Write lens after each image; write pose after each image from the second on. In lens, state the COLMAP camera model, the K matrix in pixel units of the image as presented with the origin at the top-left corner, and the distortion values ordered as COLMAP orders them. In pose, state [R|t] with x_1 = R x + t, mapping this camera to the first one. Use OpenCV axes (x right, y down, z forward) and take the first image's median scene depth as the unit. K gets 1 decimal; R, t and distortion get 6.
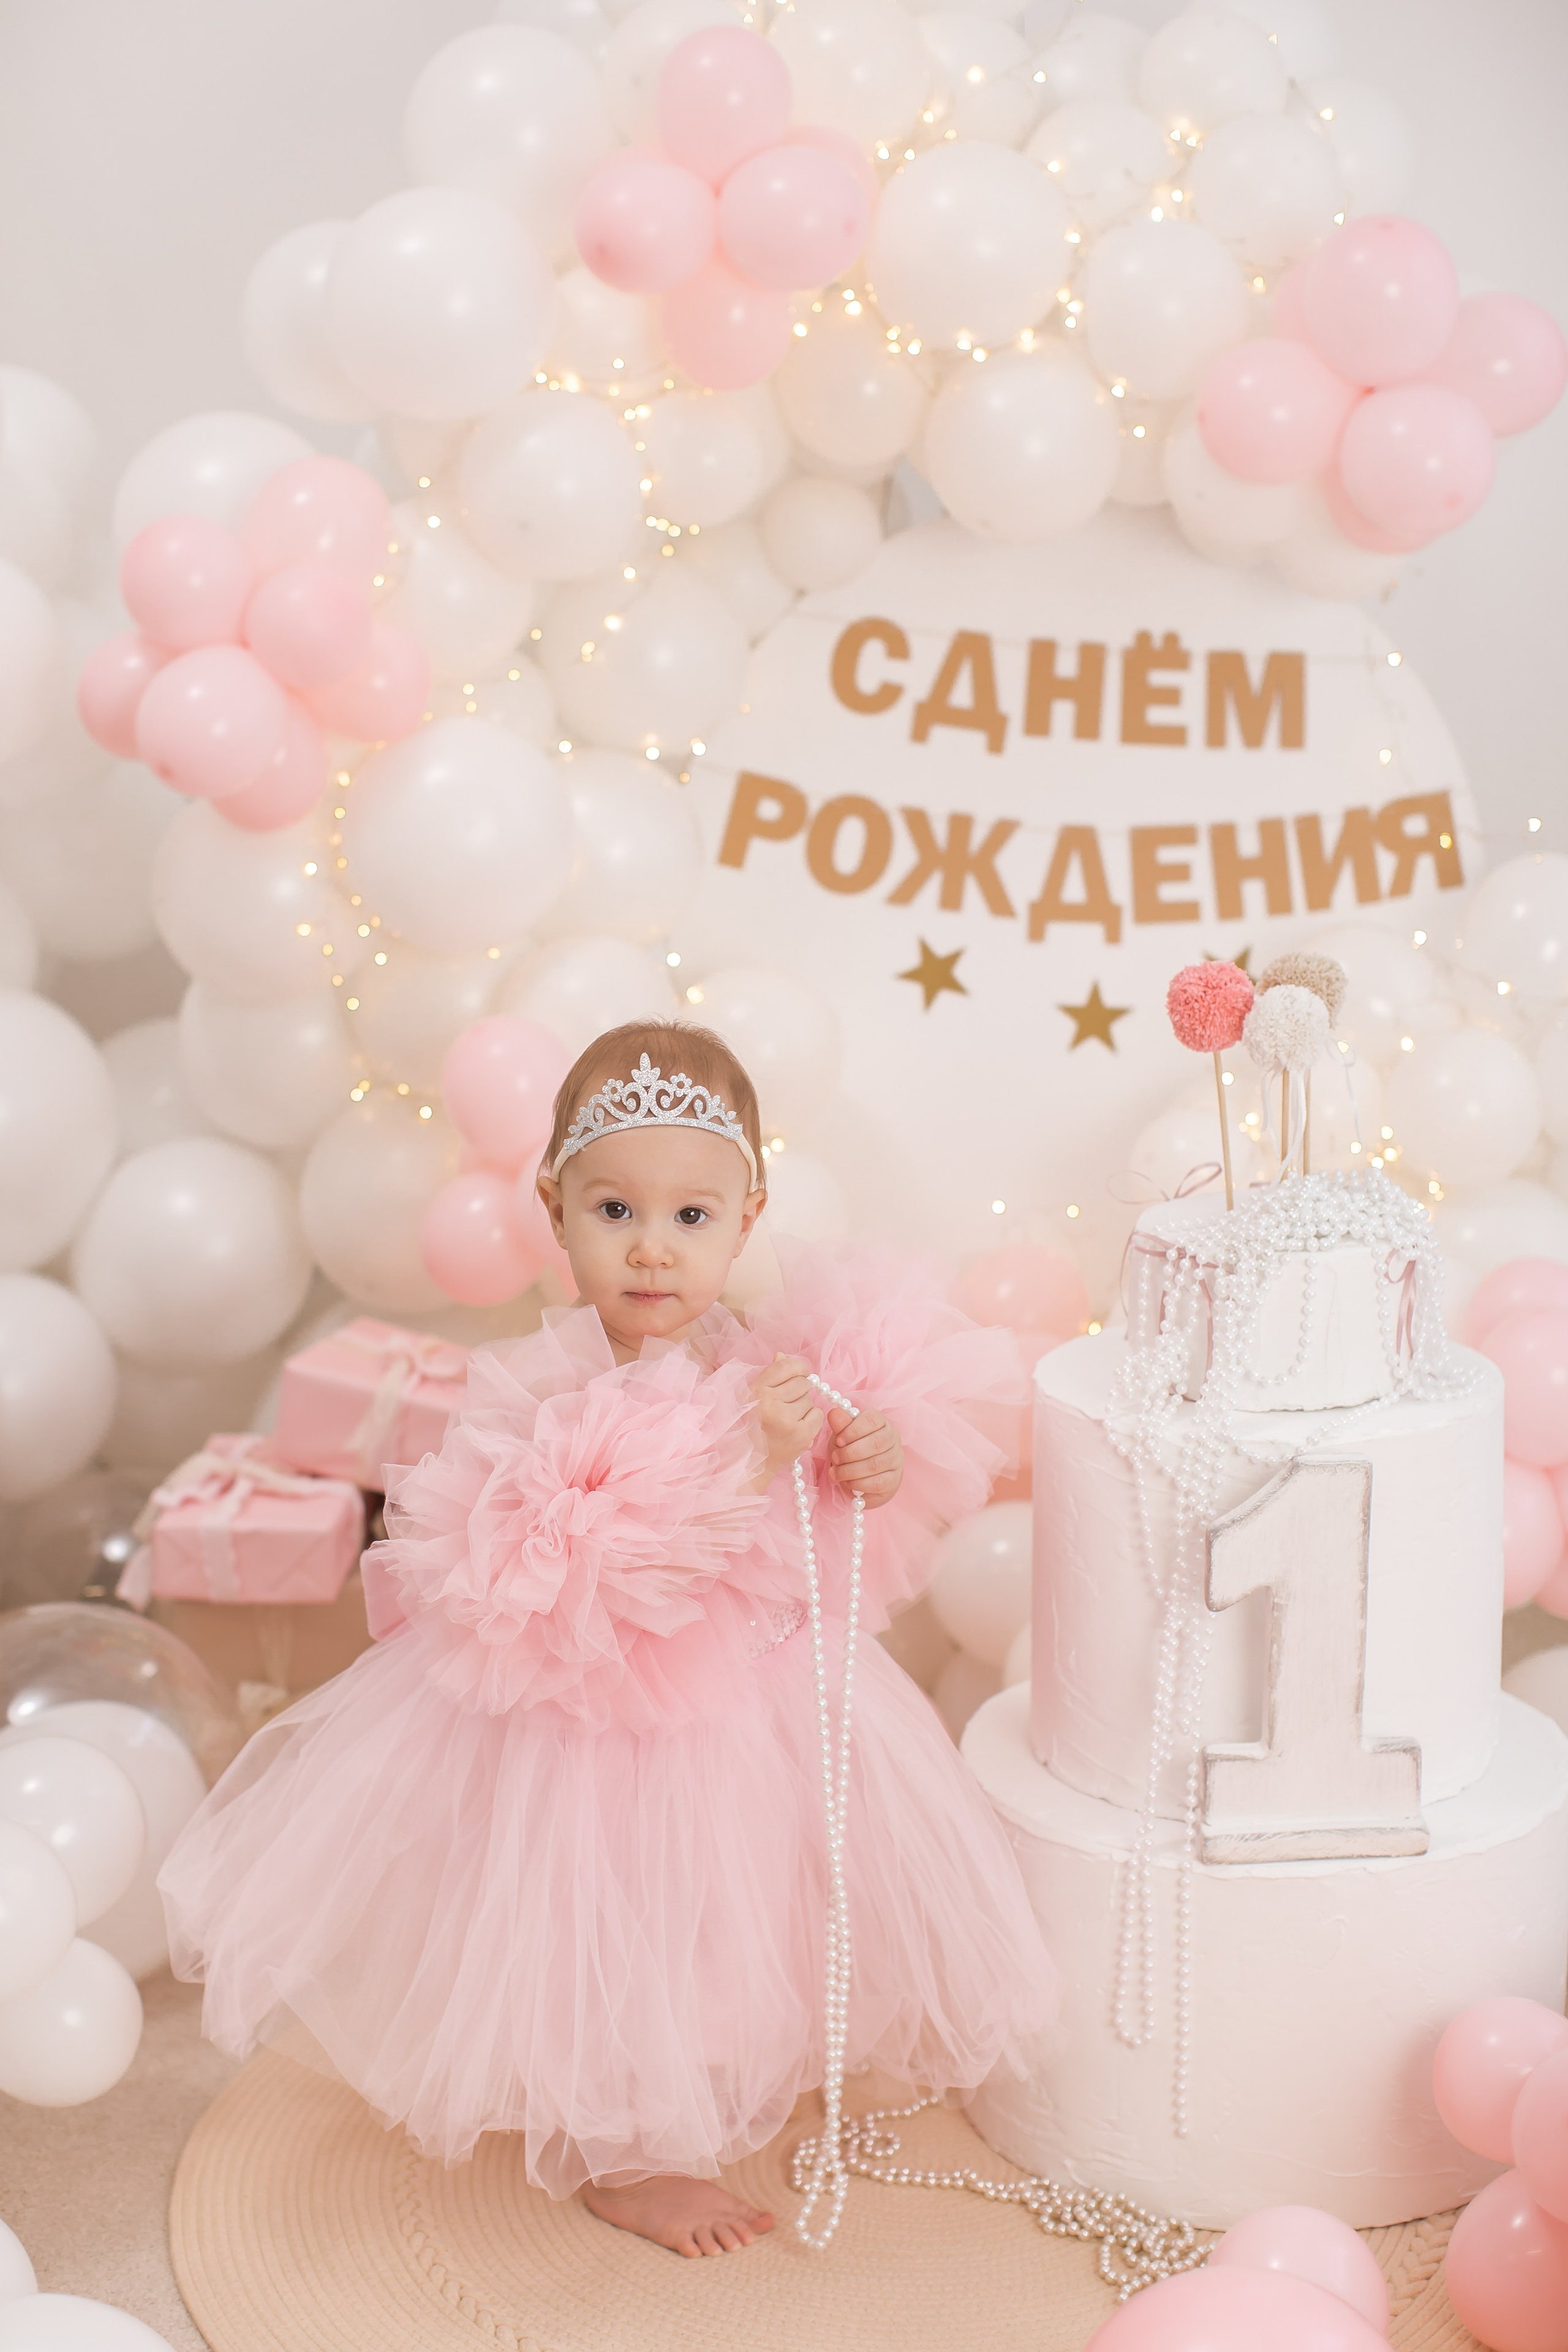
lens RADIAL K [[3644.5, 0, 660.2], [0, 3644.5, 1202.0], [0, 0, 1]] dist [-0.121441, -0.031630]
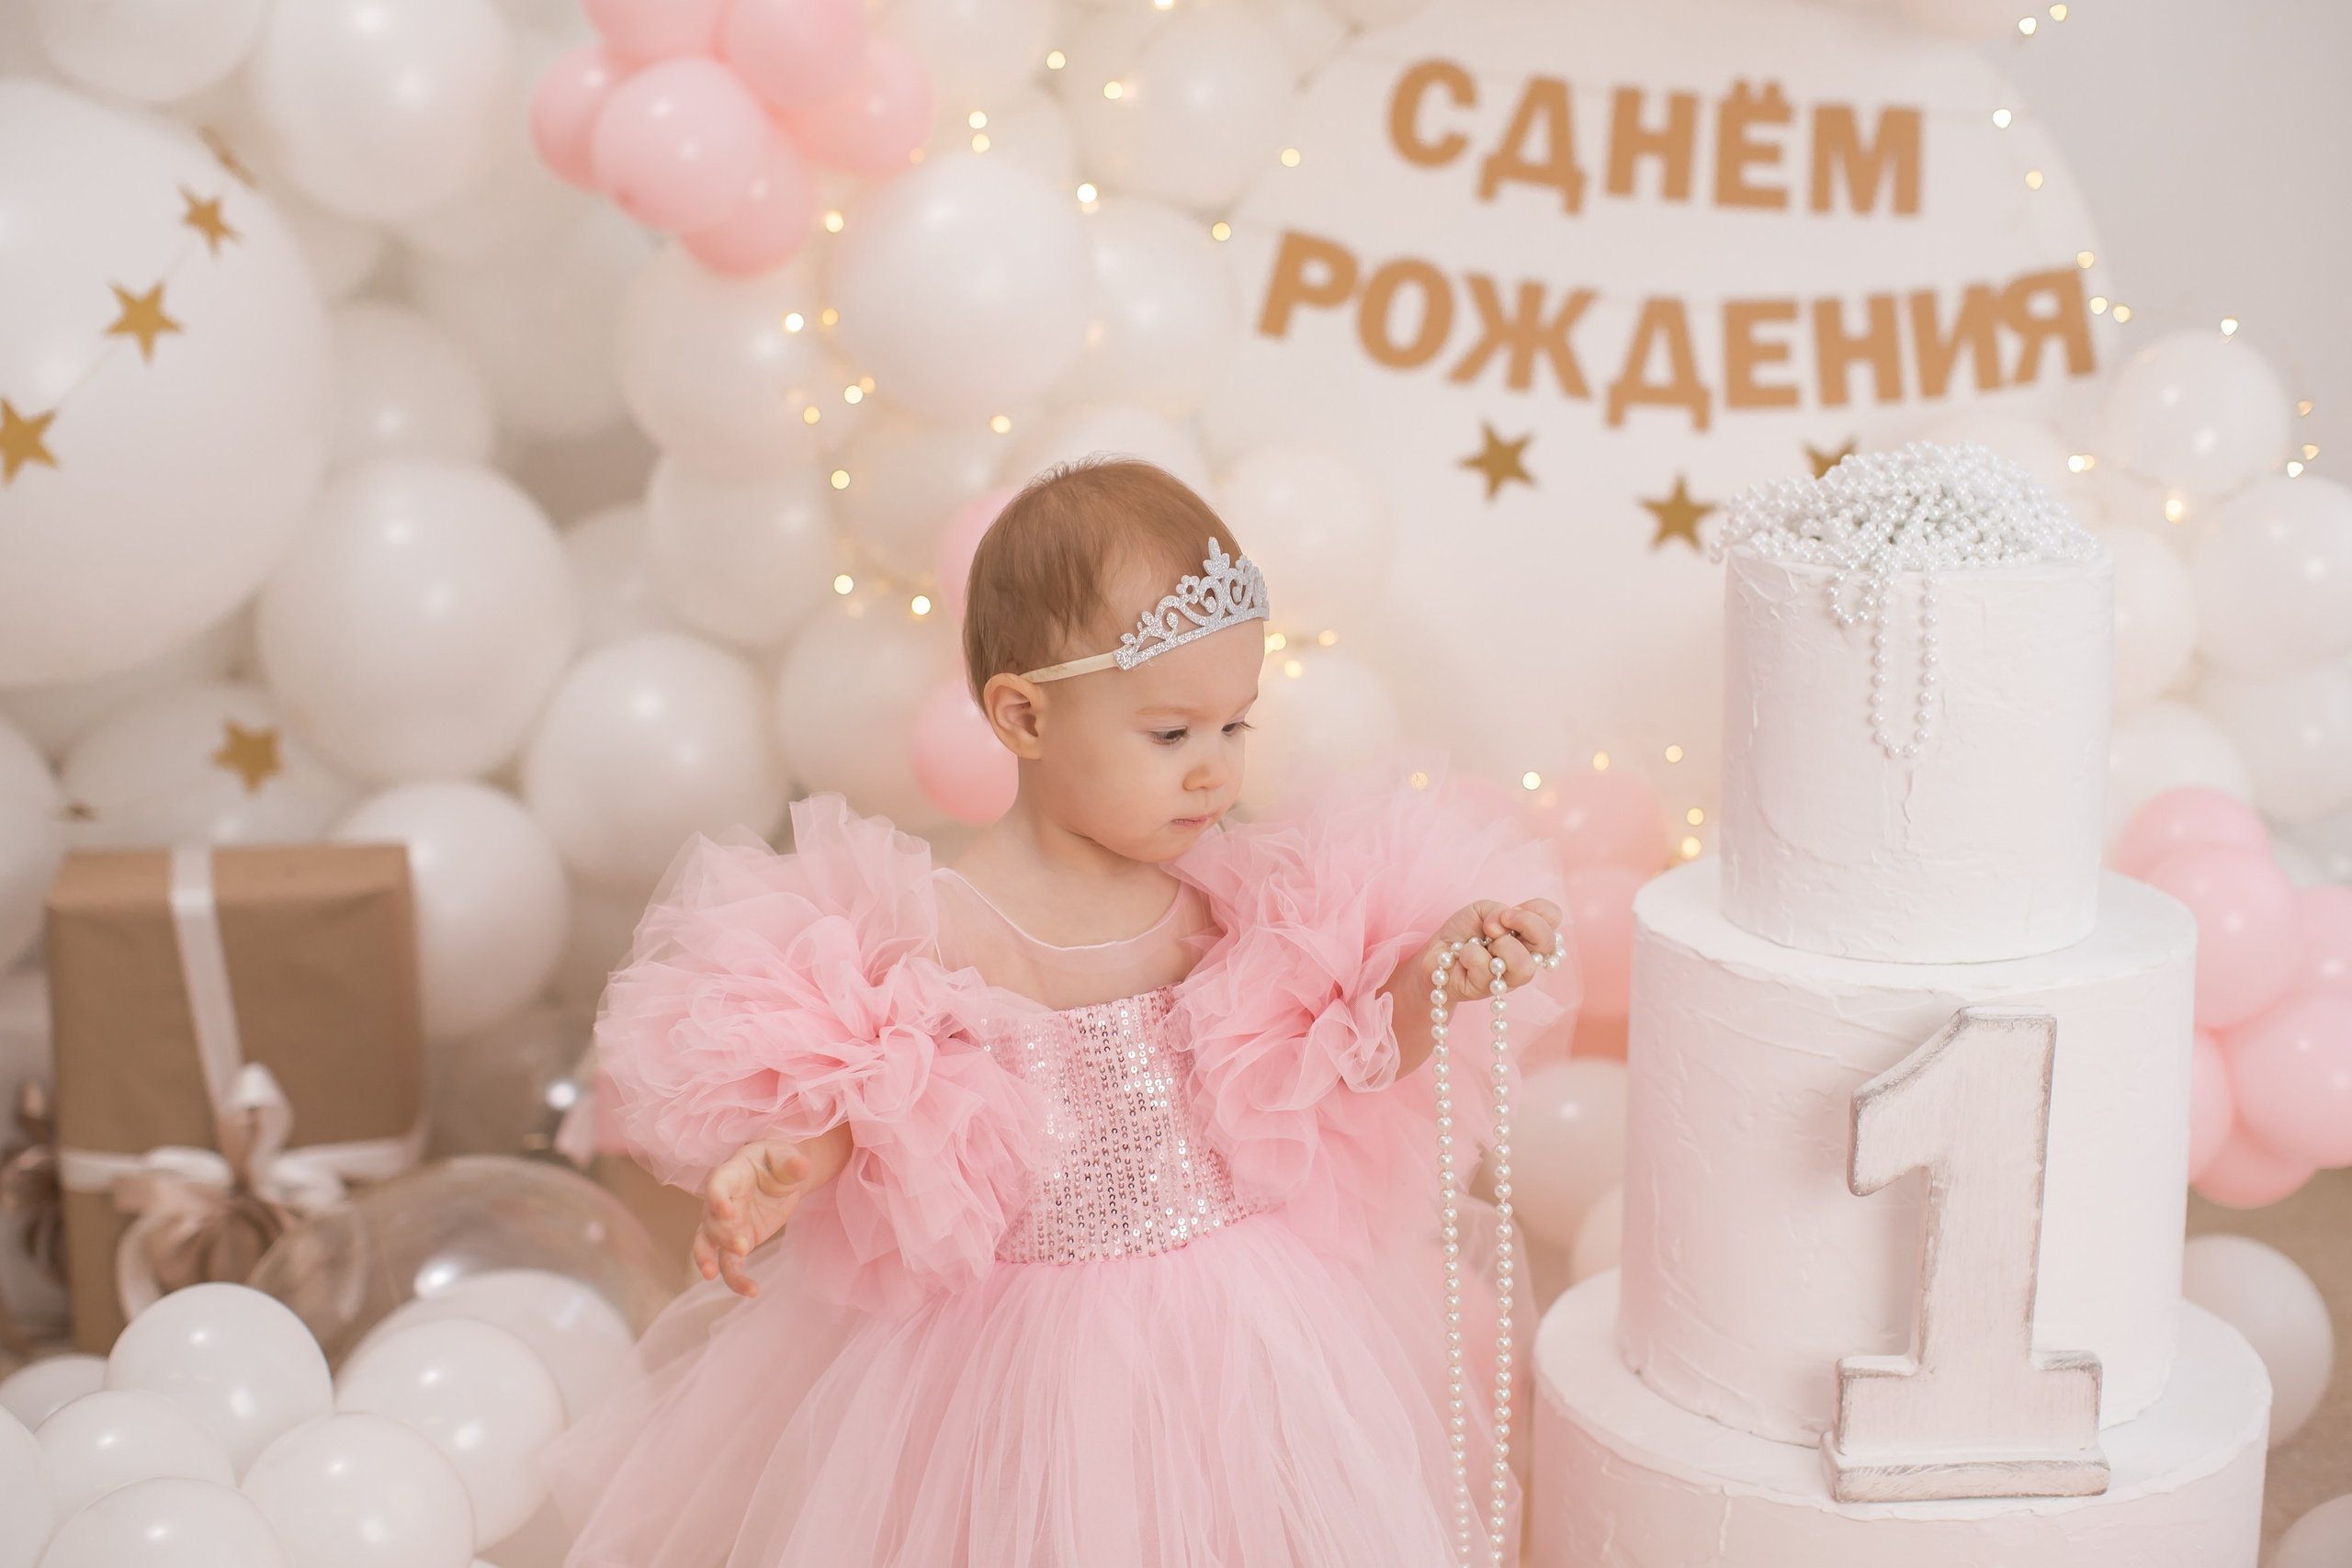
lens RADIAL K [[3558.0, 0, 1176.0], [0, 3558.0, 784.0], [0, 0, 1]] dist [-0.140335, 0.095230]
pose [[0.999844, 0.017674, 0.000362, -0.002289], [-0.017676, 0.999822, 0.006557, 0.011576], [-0.000246, -0.006563, 0.999978, 0.136092]]
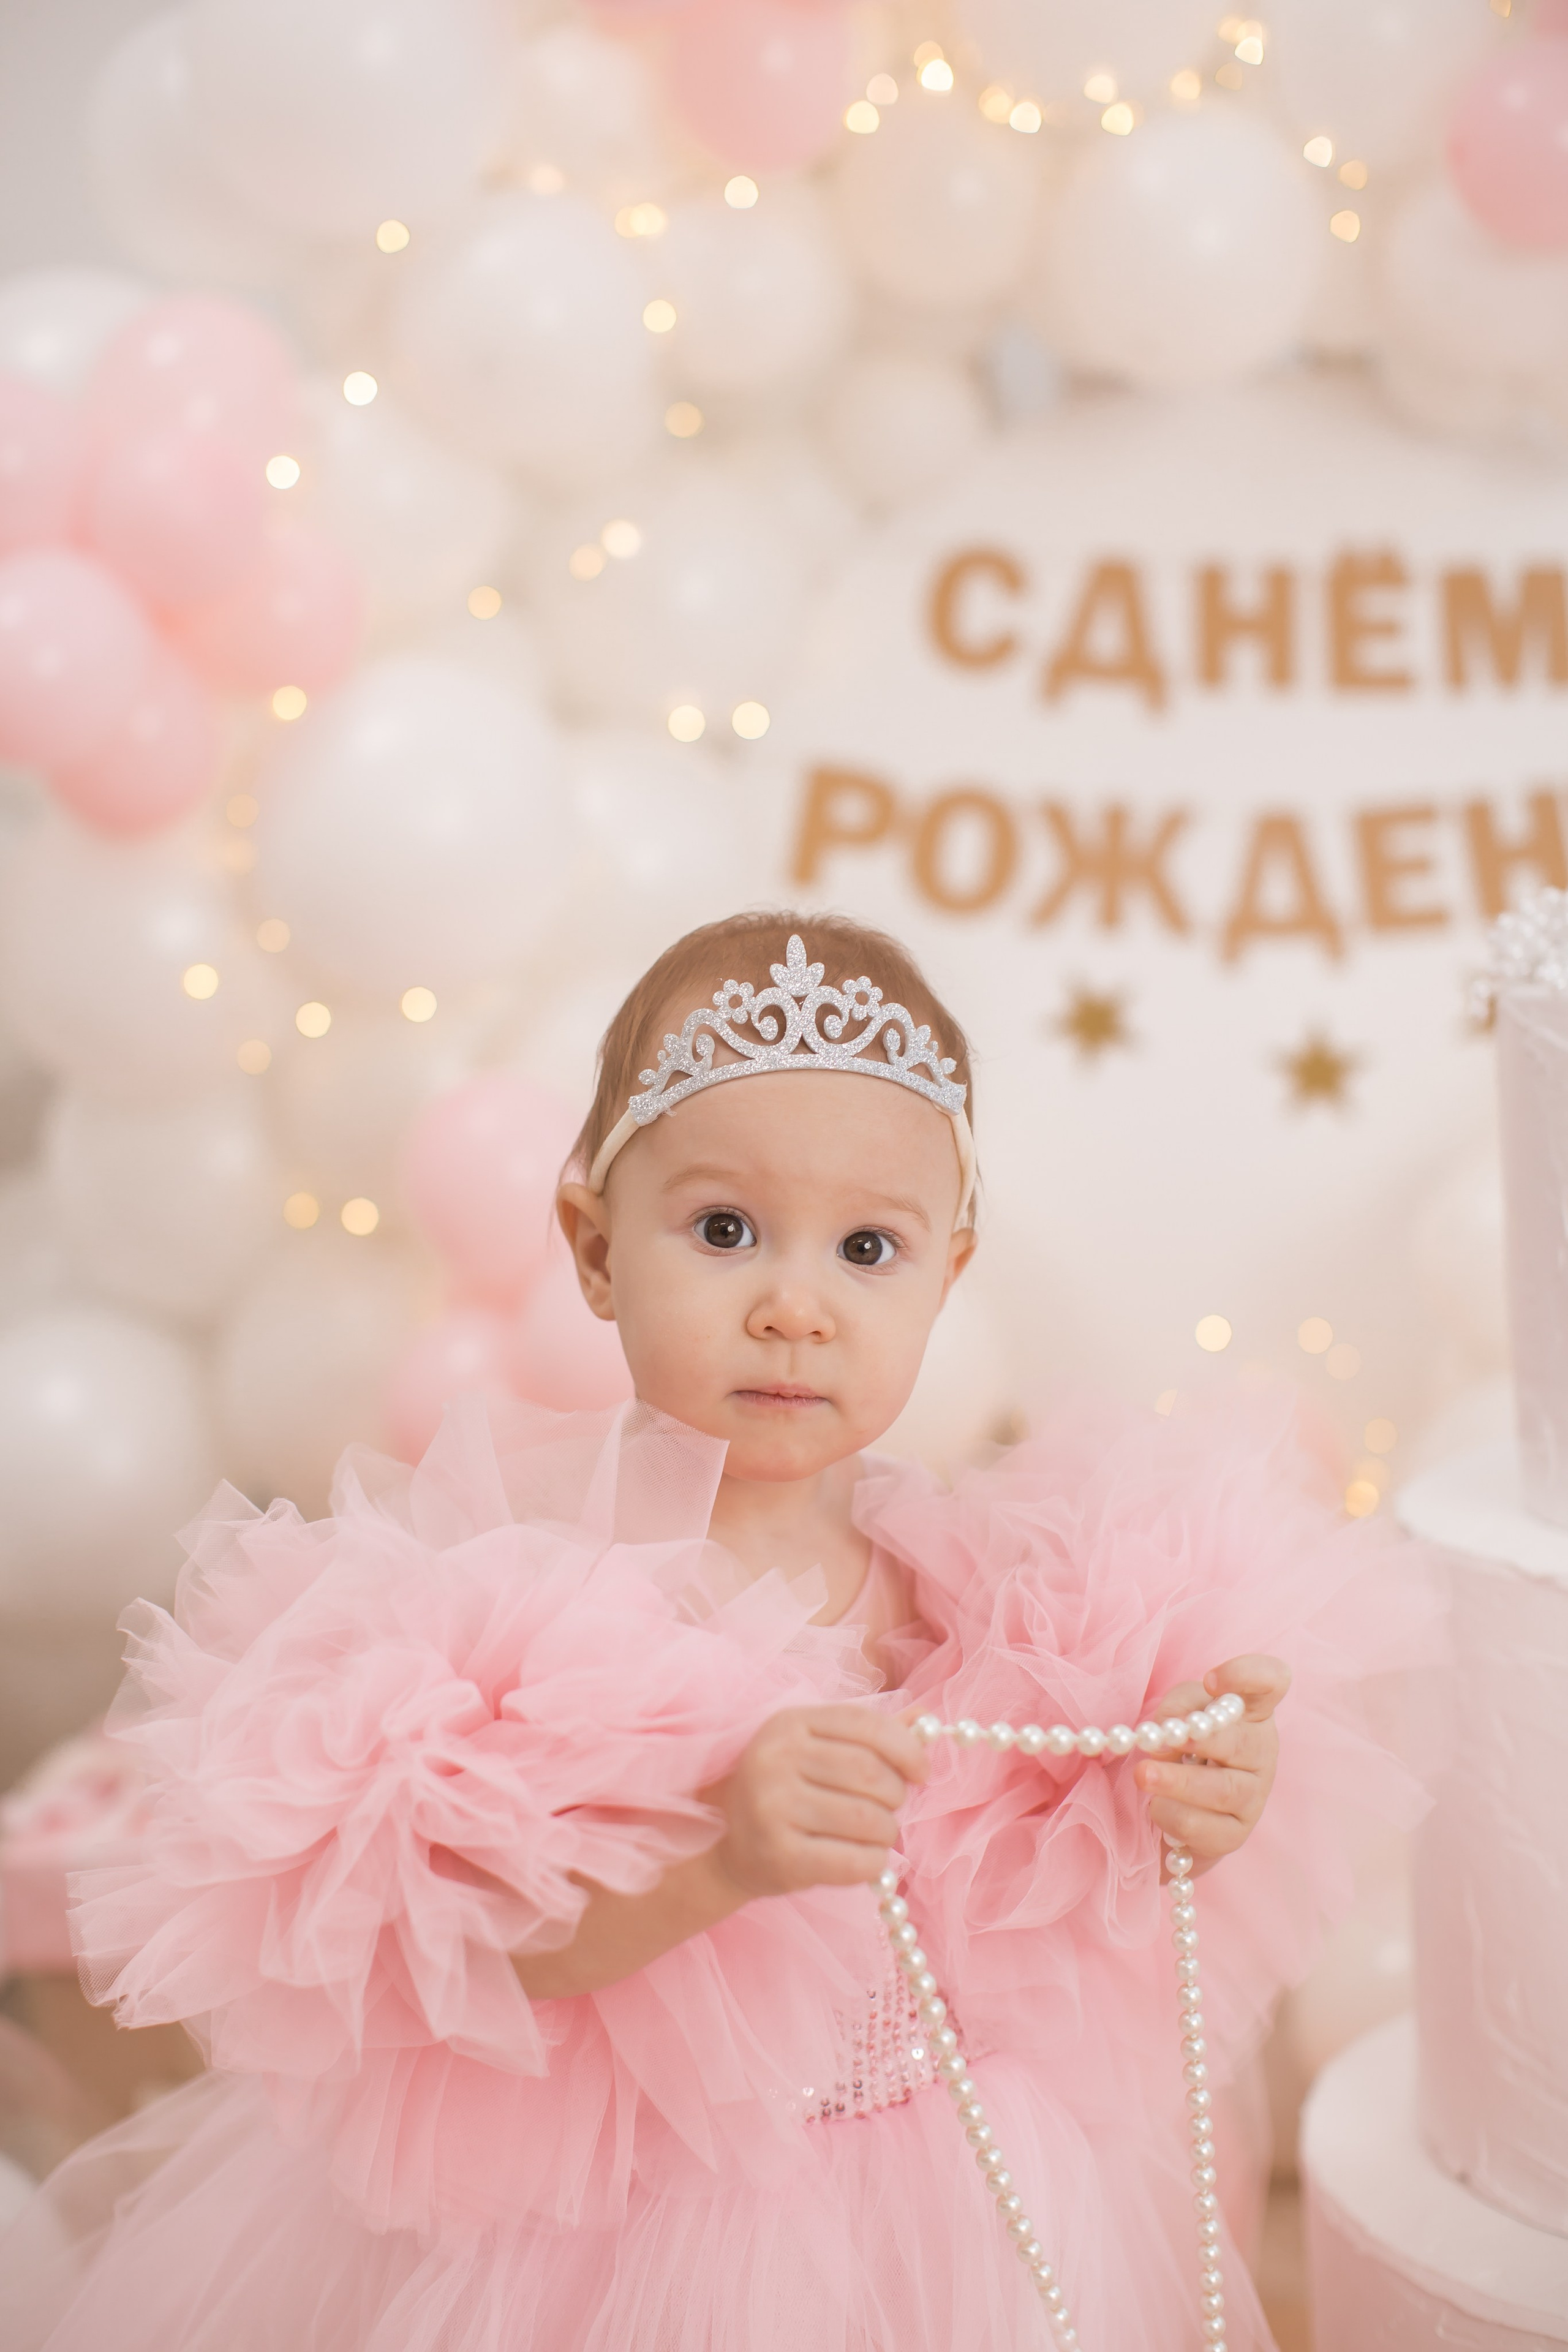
lens RADIAL K [[3558.4, 0, 784.0], [0, 3558.4, 1176.0], [0, 0, 1]] dist [-0.140335, 0.095230]
pose [[0.997886, -0.054899, 0.034773, -0.011823], [0.057825, 0.994293, -0.089656, 0.026897], [-0.029653, 0.091477, 0.995366, 0.306785]]
